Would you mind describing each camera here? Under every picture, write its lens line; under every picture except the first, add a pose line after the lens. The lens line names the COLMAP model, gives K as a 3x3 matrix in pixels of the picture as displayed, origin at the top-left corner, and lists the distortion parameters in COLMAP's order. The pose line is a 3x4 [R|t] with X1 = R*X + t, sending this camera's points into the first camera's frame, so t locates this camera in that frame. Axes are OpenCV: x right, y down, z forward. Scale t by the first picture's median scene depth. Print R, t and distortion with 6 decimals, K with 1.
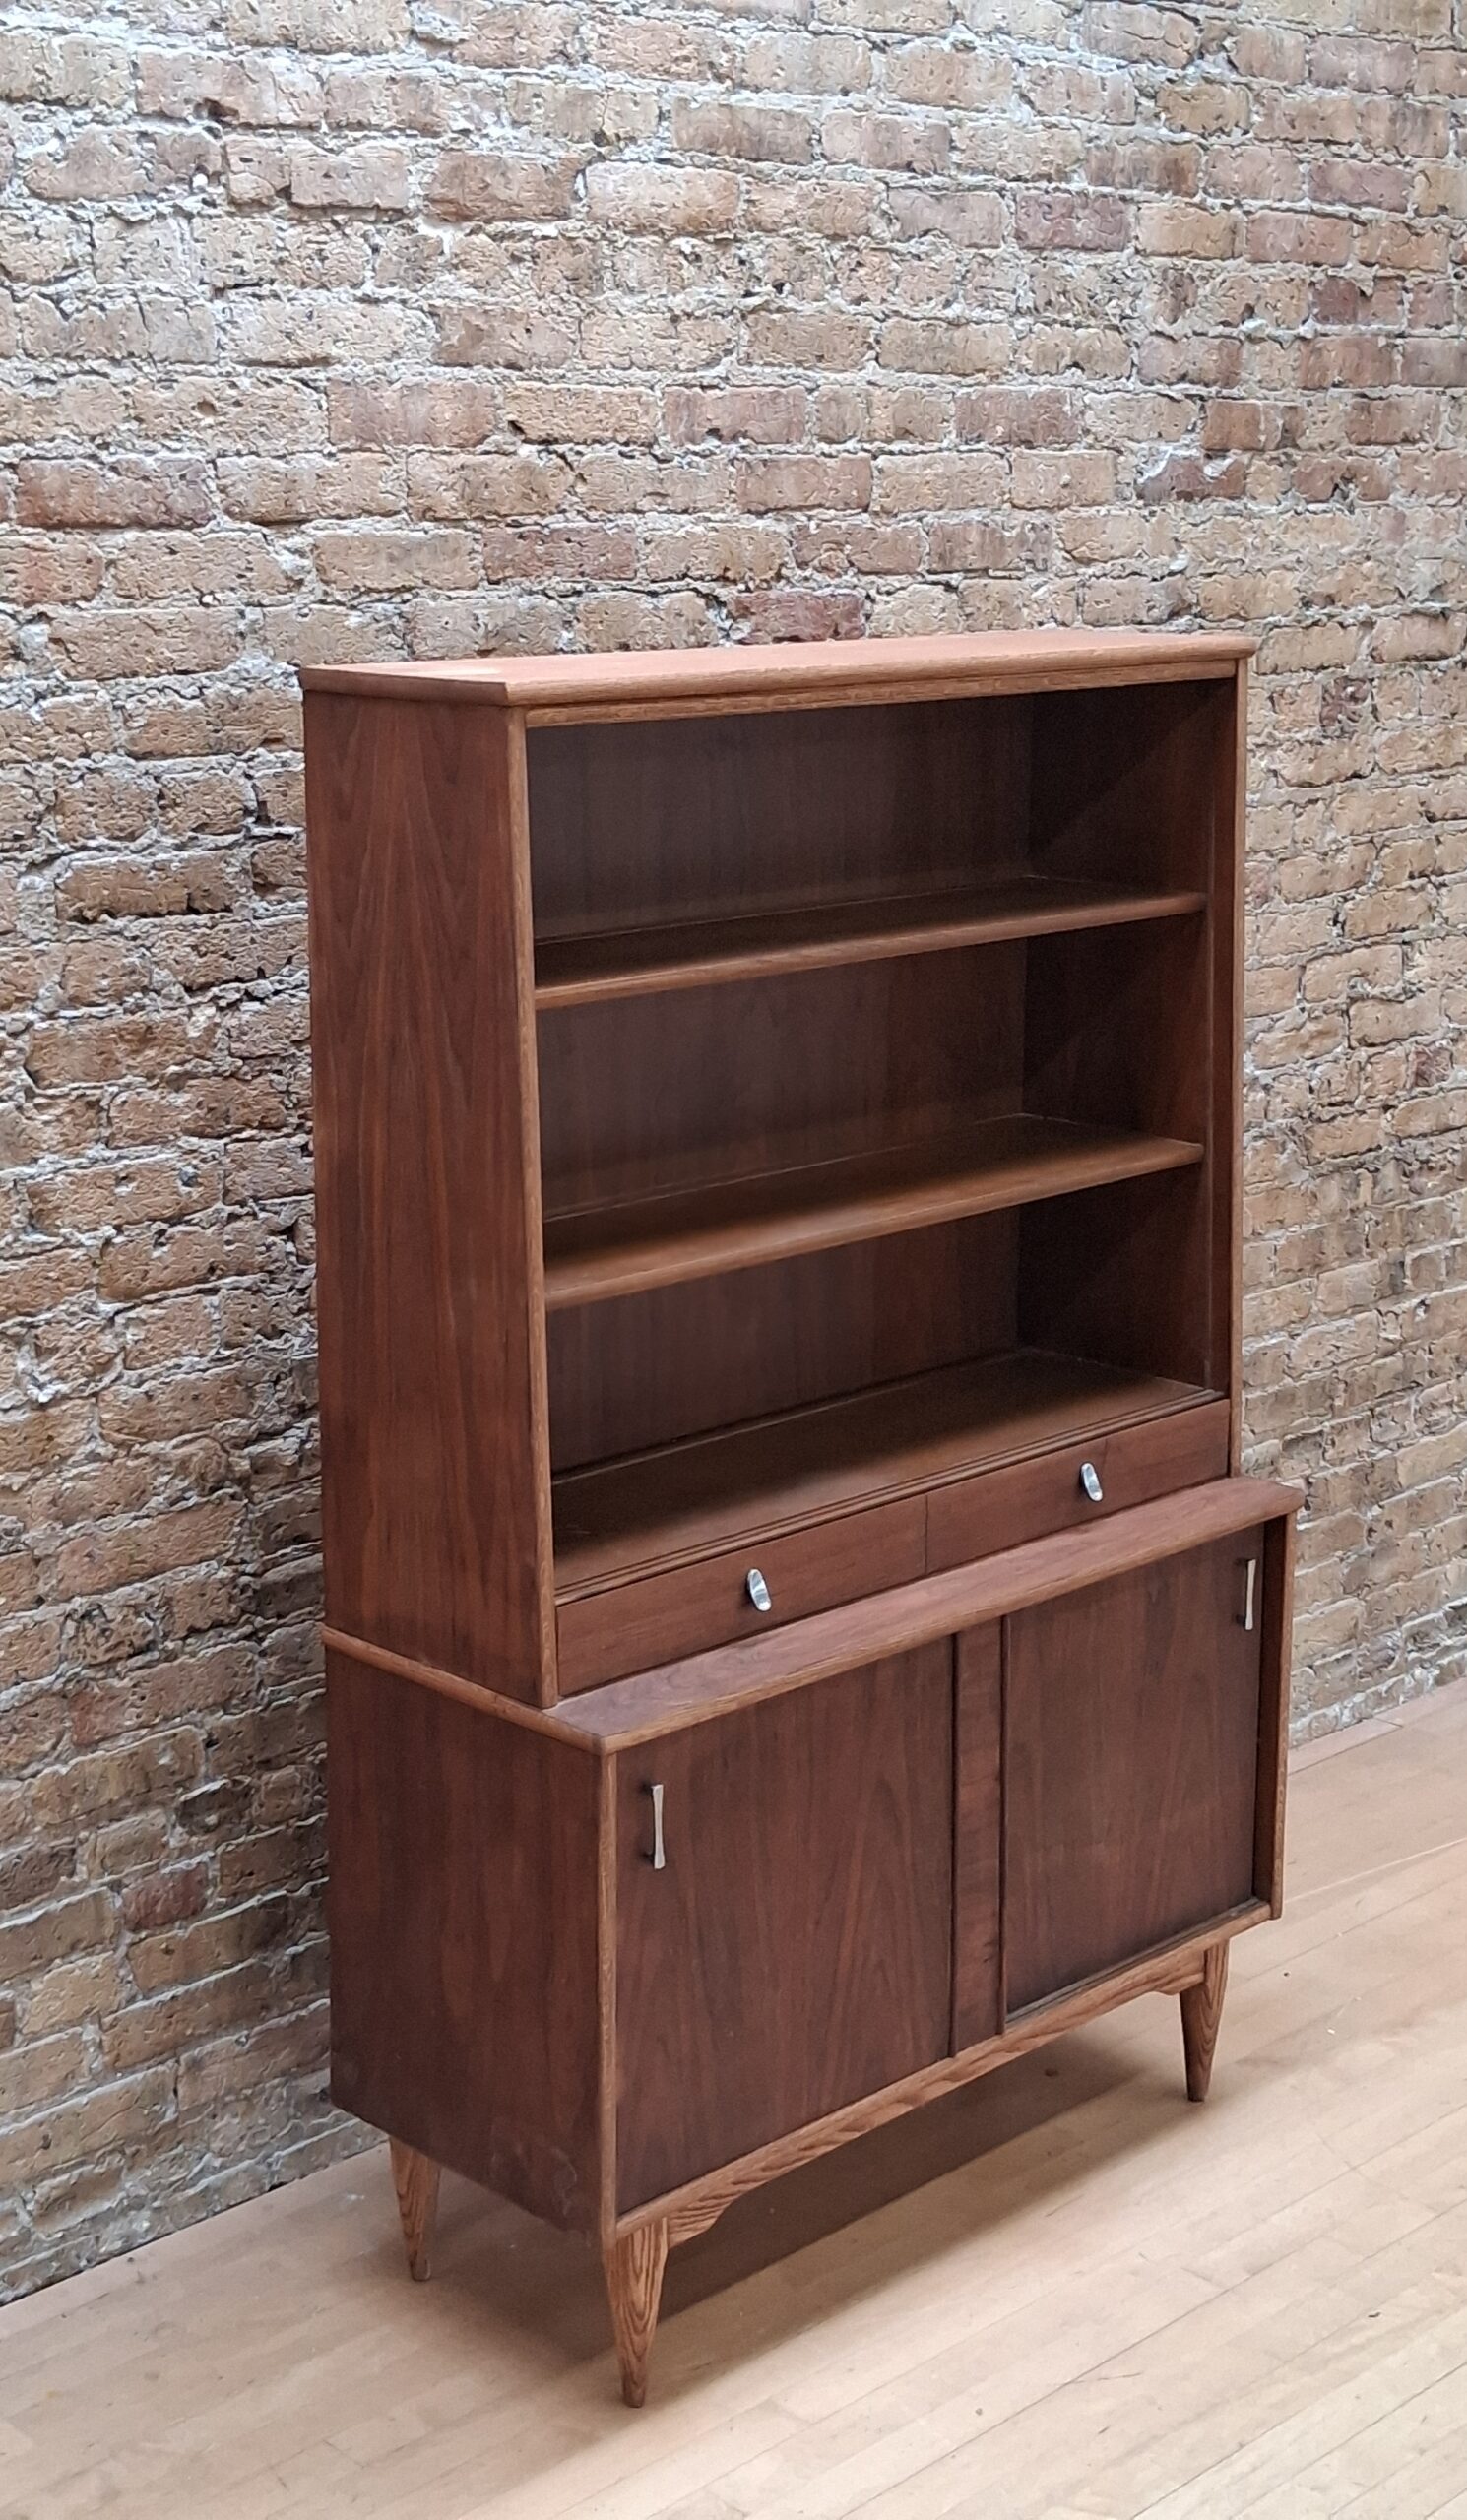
lens RADIAL K [[3361.9, 0, 731.5], [0, 3361.9, 1297.8], [0, 0, 1]] dist [0.074295, 0.000000]
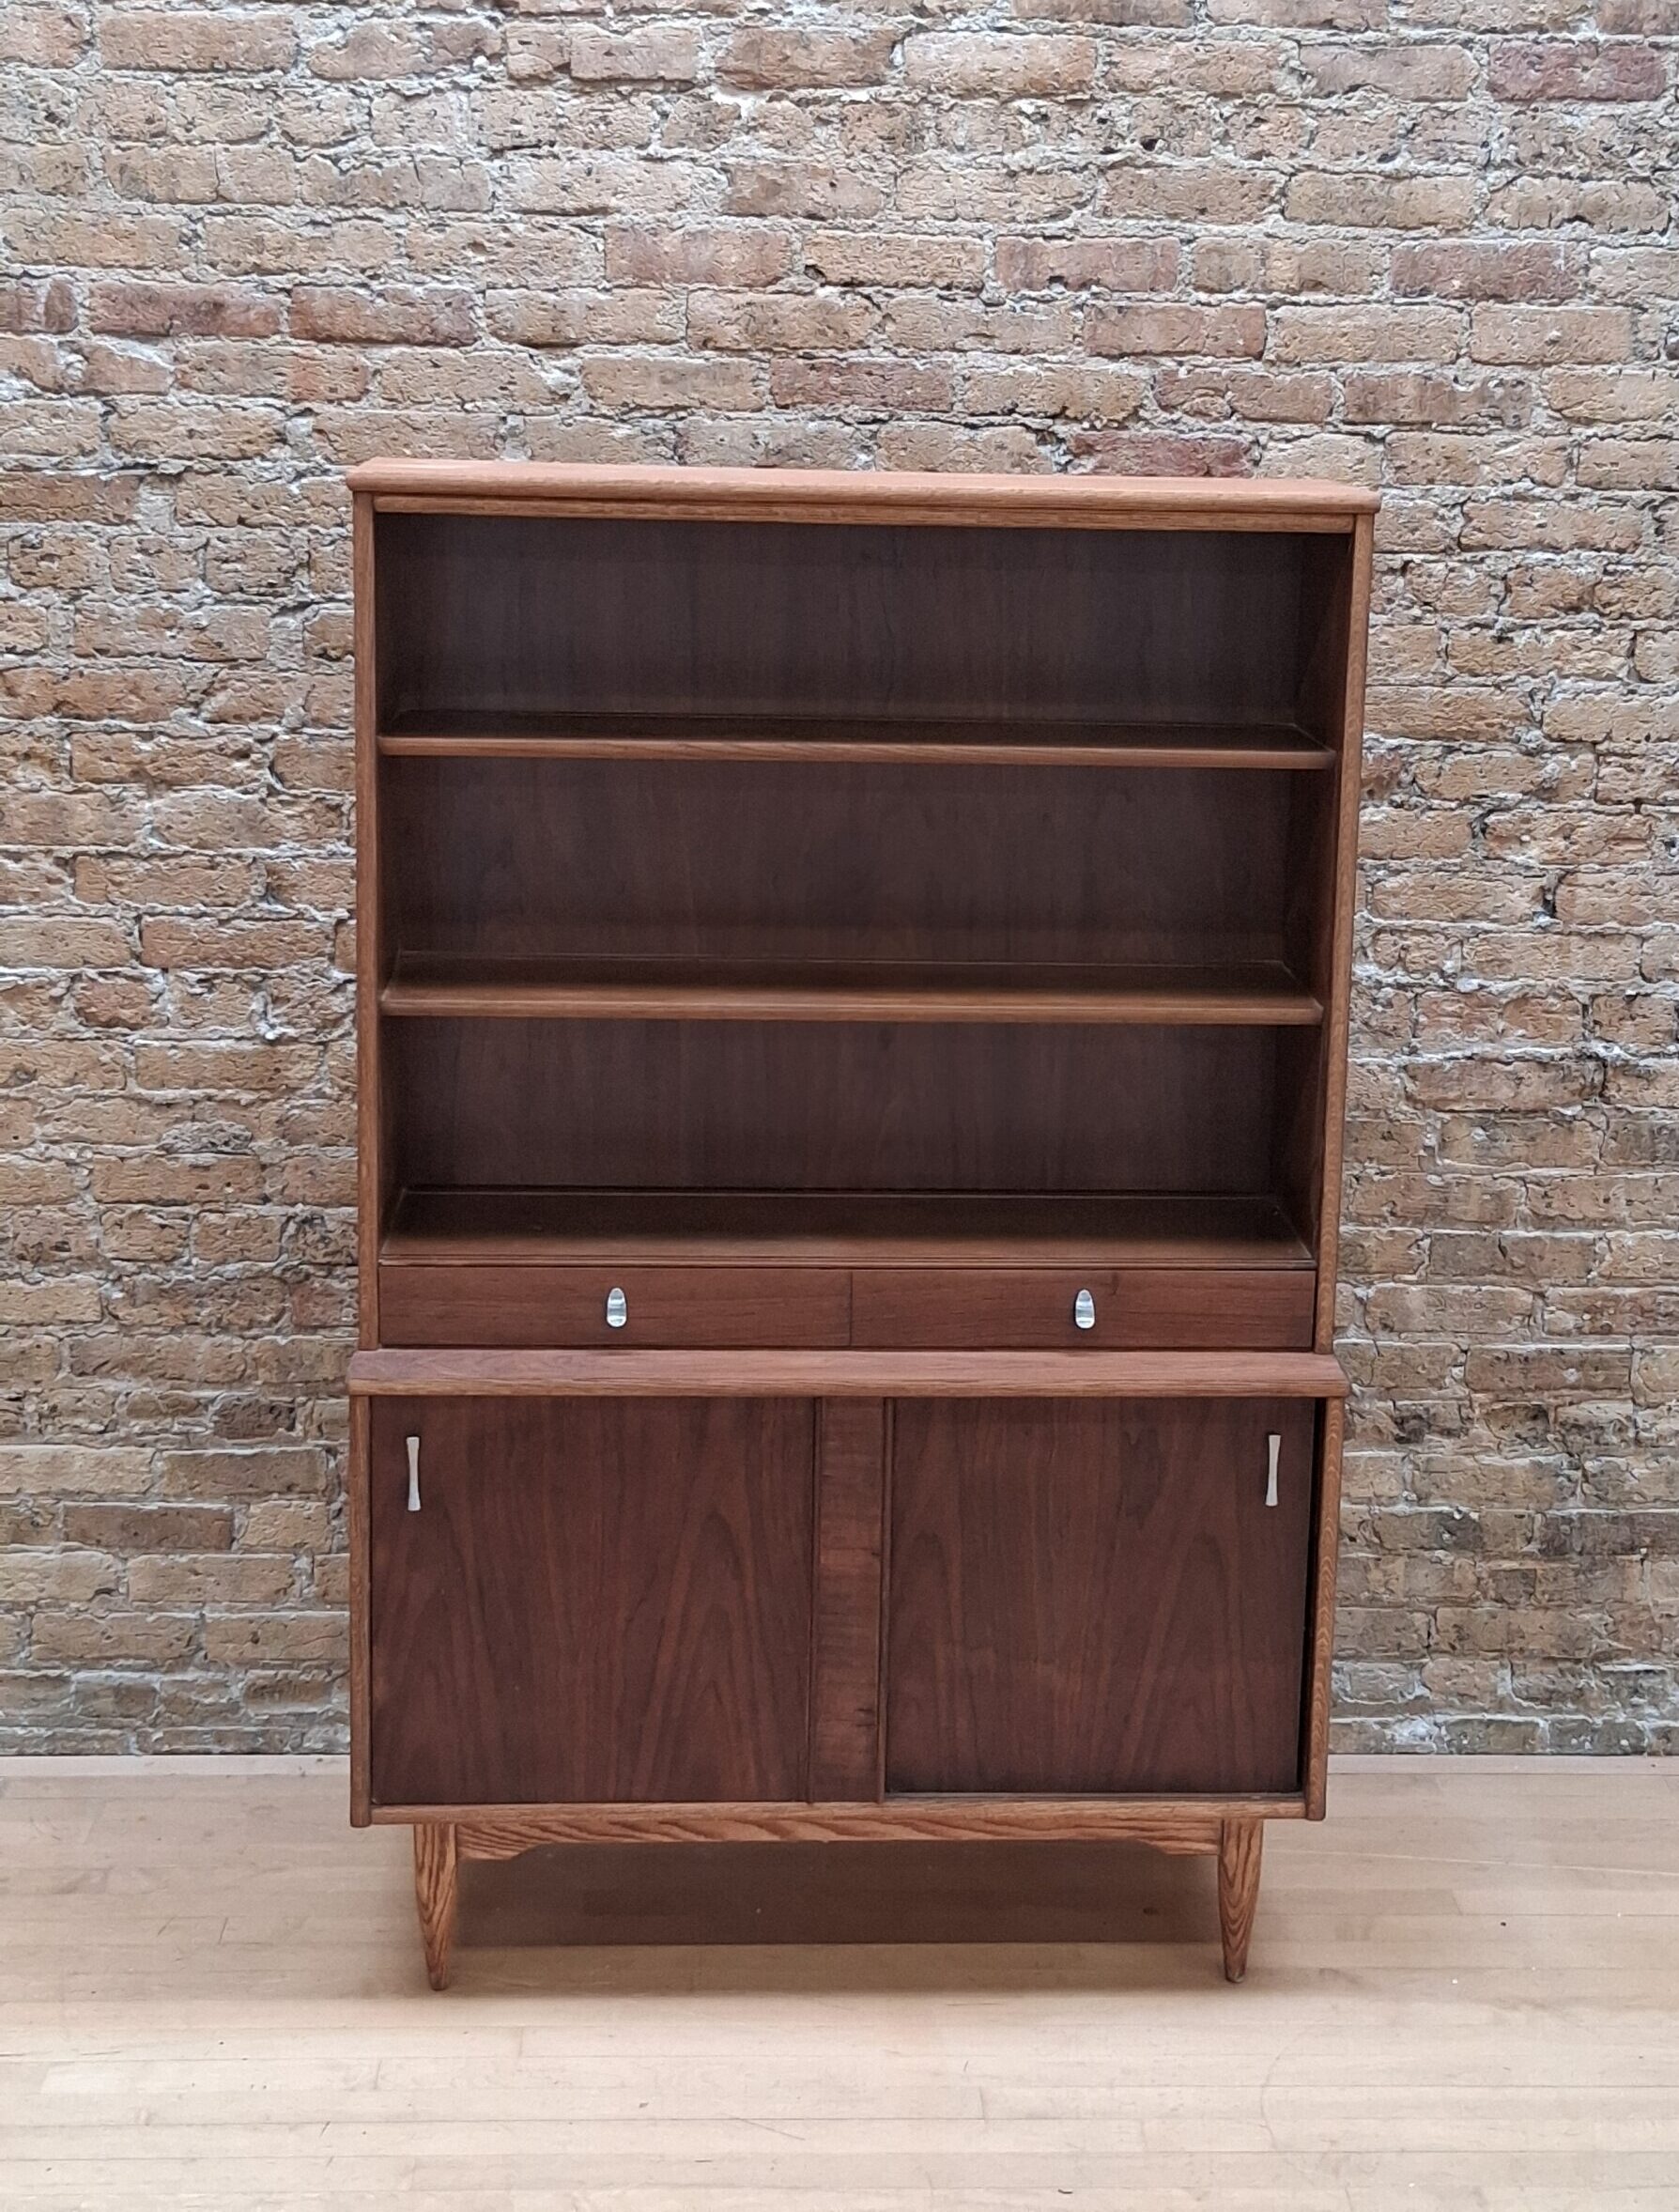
lens RADIAL K [[3209.3, 0, 909.5], [0, 3209.3, 1046.6], [0, 0, 1]] dist [0.084860, 0.000000]
pose [[0.751280, 0.163629, -0.639378, 0.670181], [-0.182092, 0.982566, 0.037497, -0.049288], [0.634367, 0.088255, 0.767978, 0.215462]]
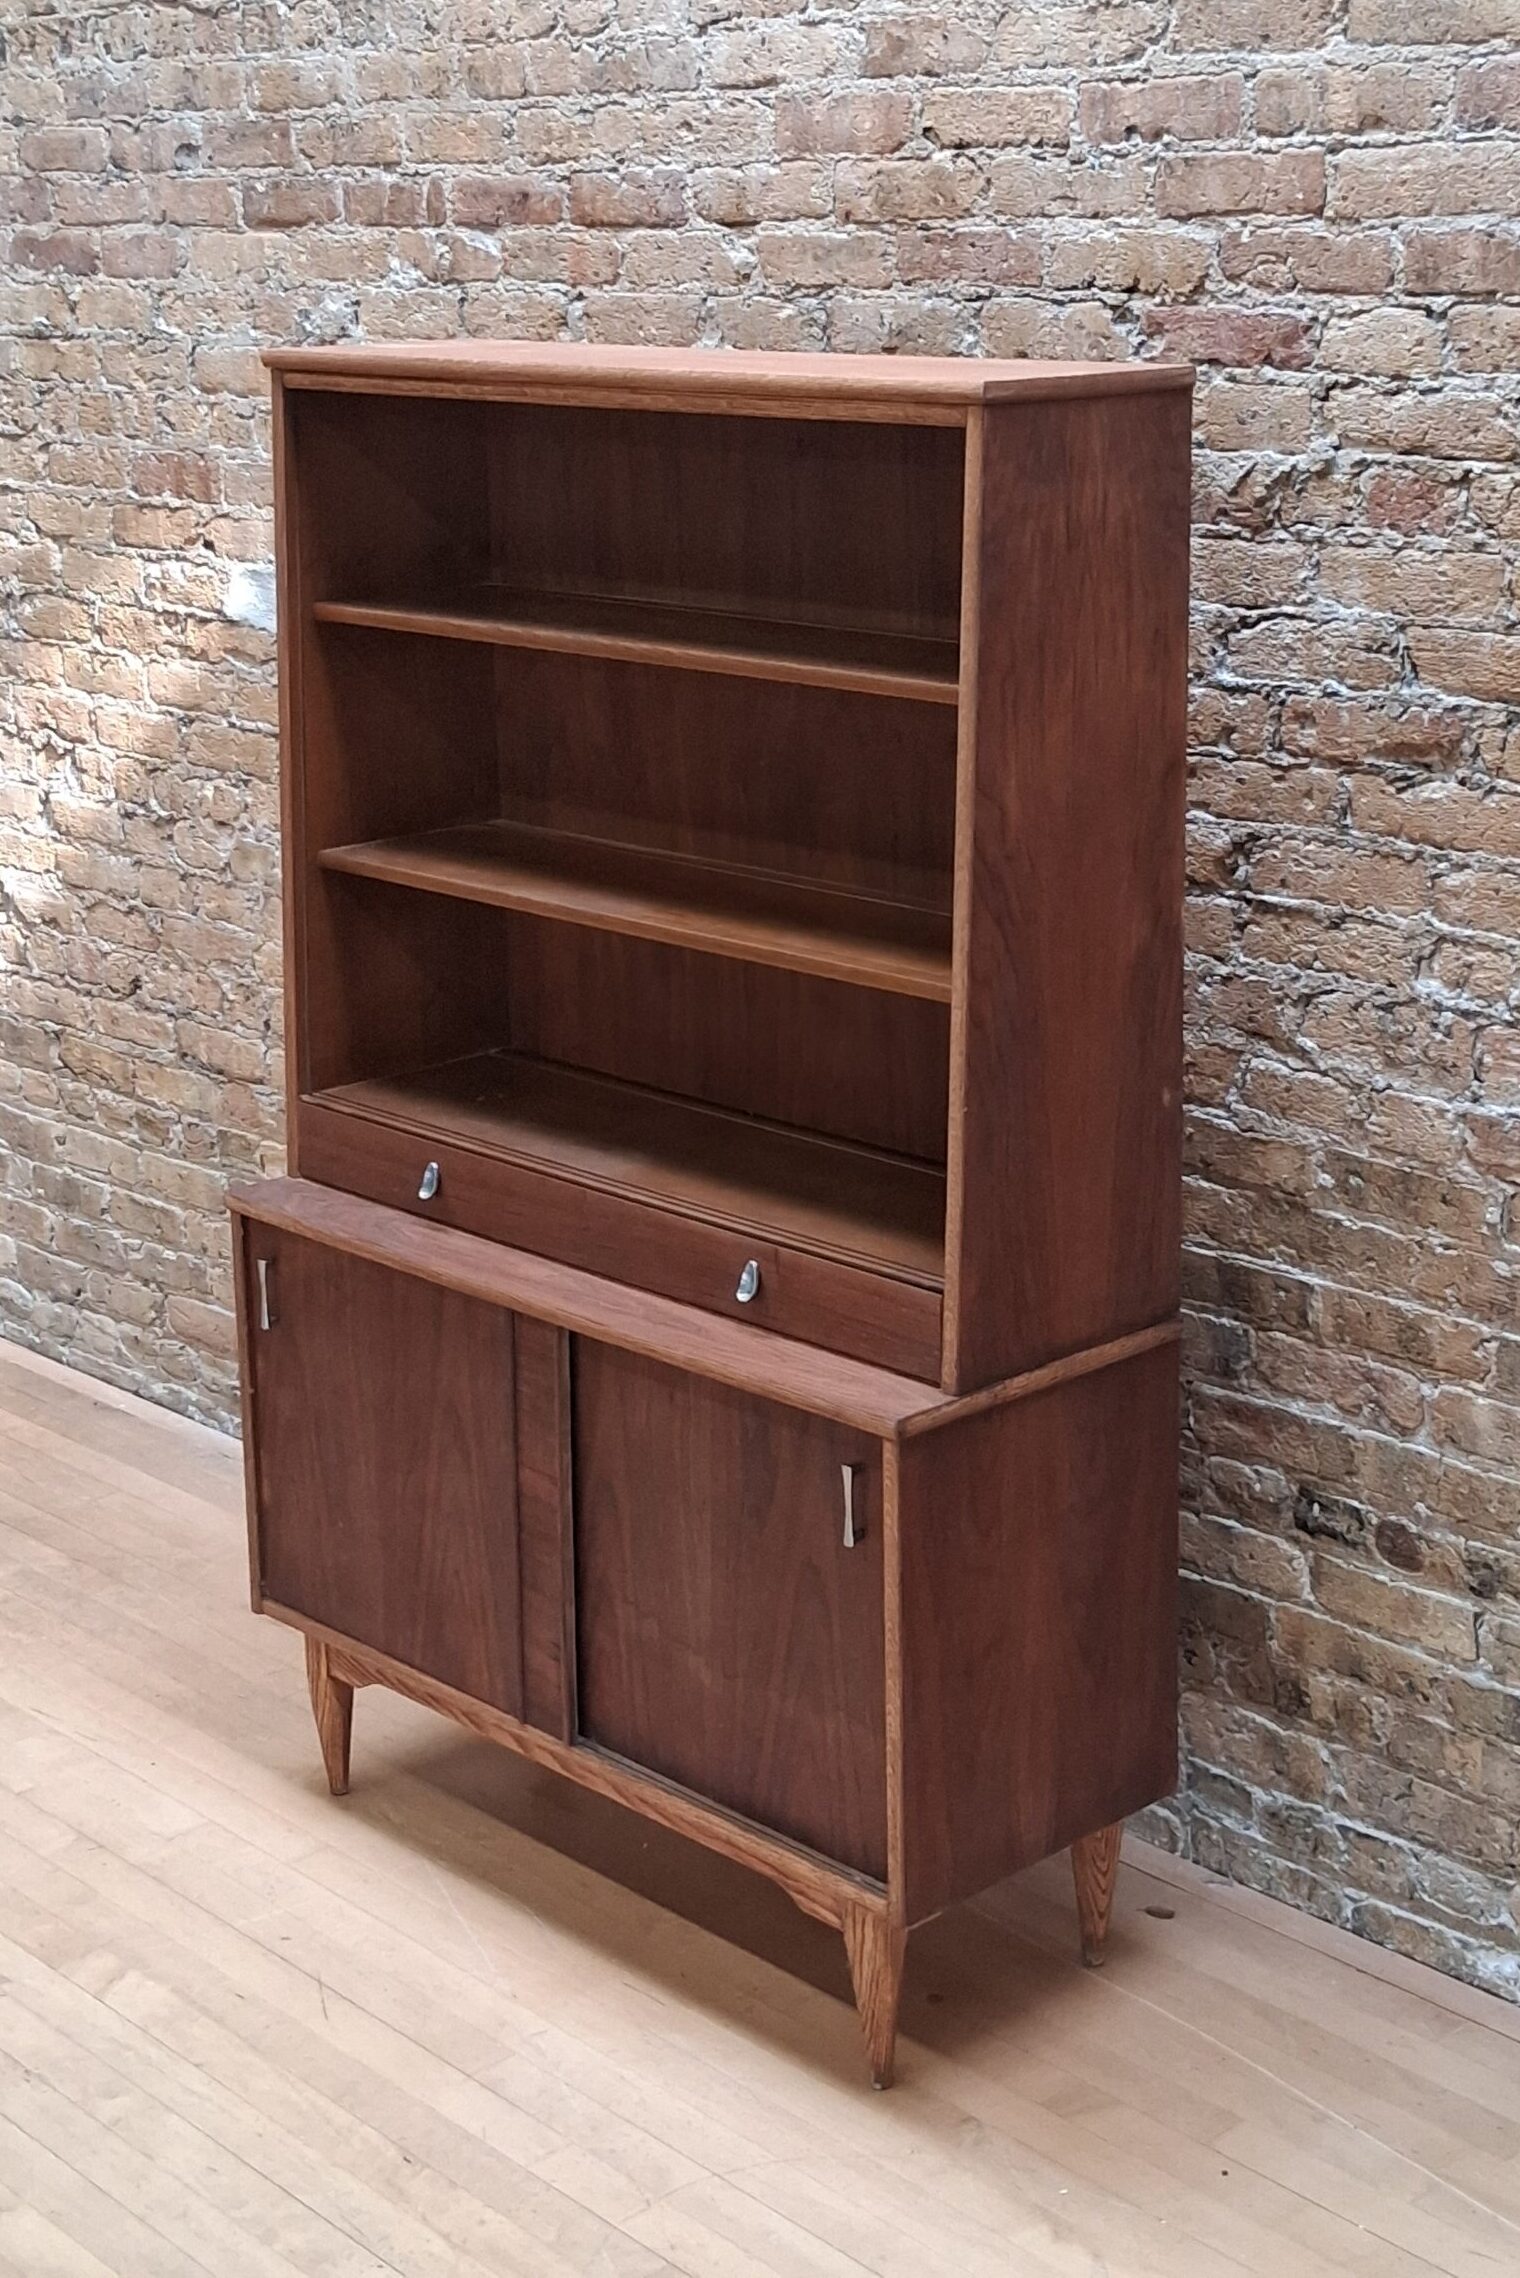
lens RADIAL K [[3392.5, 0, 786.4], [0, 3392.5, 1020.8], [0, 0, 1]] dist [0.090505, 0.000000]
pose [[-0.017508, 0.238501, -0.970984, 0.983037], [-0.227336, 0.944748, 0.236156, -0.232120], [0.973659, 0.224875, 0.037679, 0.955624]]
